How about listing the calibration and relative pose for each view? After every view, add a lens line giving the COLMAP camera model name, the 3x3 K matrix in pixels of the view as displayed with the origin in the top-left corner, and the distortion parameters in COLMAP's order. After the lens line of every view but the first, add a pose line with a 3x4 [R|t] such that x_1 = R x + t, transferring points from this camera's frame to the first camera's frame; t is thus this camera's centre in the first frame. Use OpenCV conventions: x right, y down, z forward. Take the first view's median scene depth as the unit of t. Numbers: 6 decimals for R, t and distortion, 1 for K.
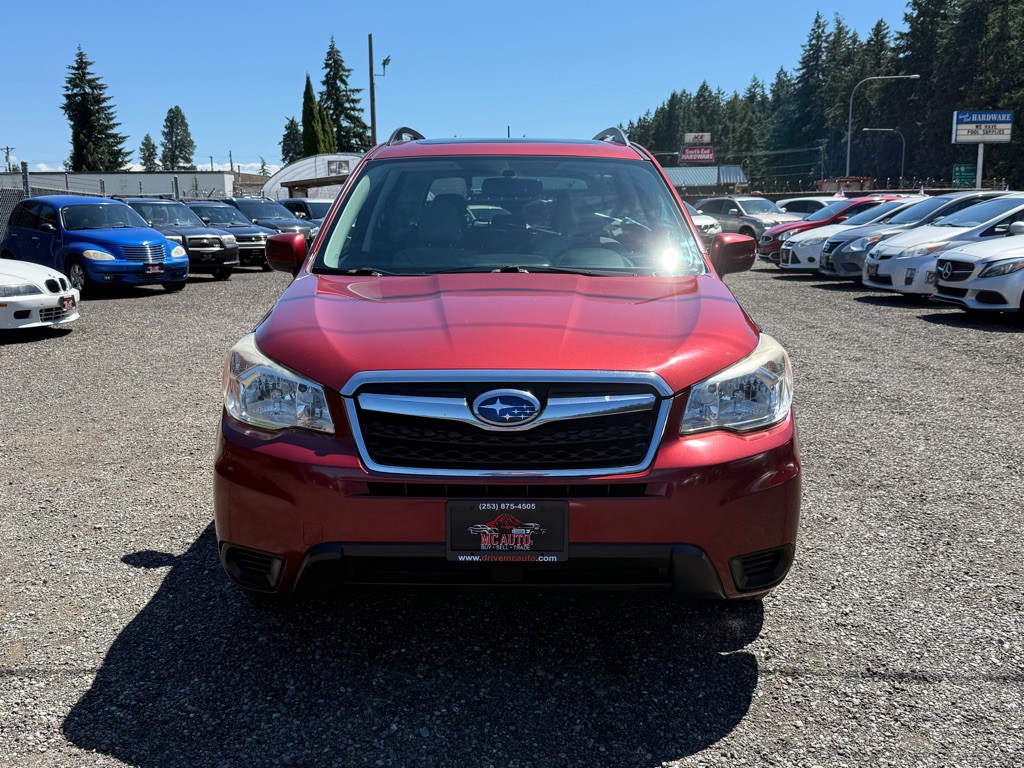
lens RADIAL K [[1175.0, 0, 518.5], [0, 1175.0, 377.6], [0, 0, 1]] dist [-0.011038, 0.000000]
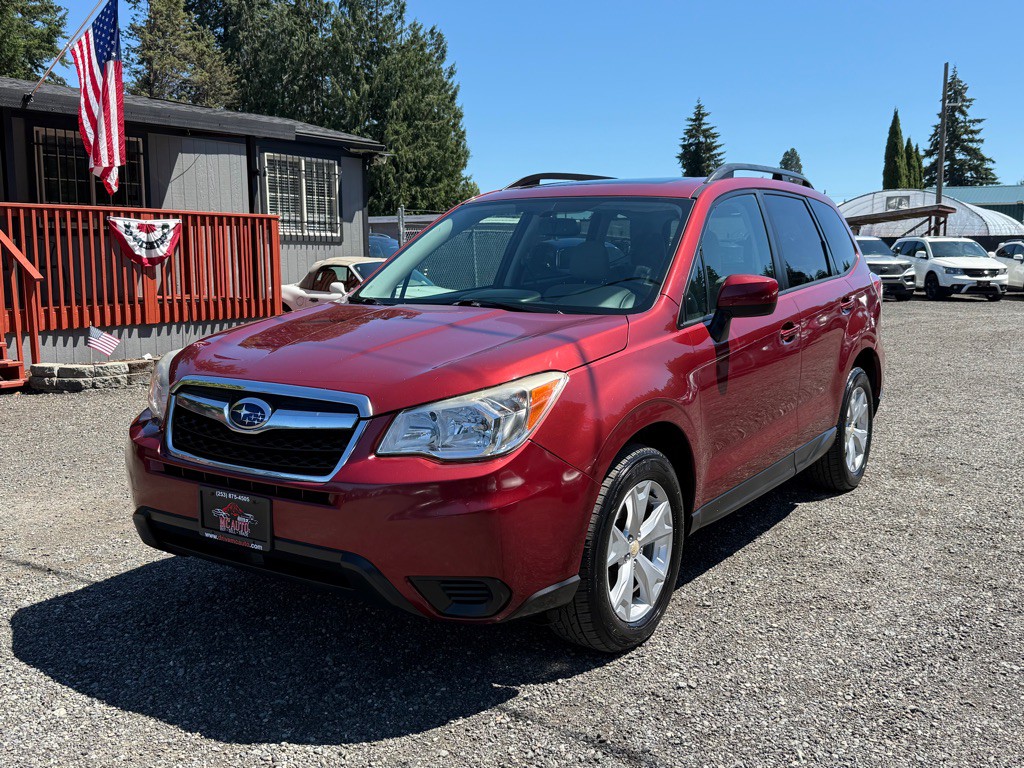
lens RADIAL K [[1175.0, 0, 515.4], [0, 1175.0, 384.6], [0, 0, 1]] dist [-0.011038, 0.000000]
pose [[0.764739, 0.067911, -0.640751, 0.216483], [-0.085097, 0.996365, 0.004038, -0.007129], [0.638696, 0.051438, 0.767738, 0.060730]]
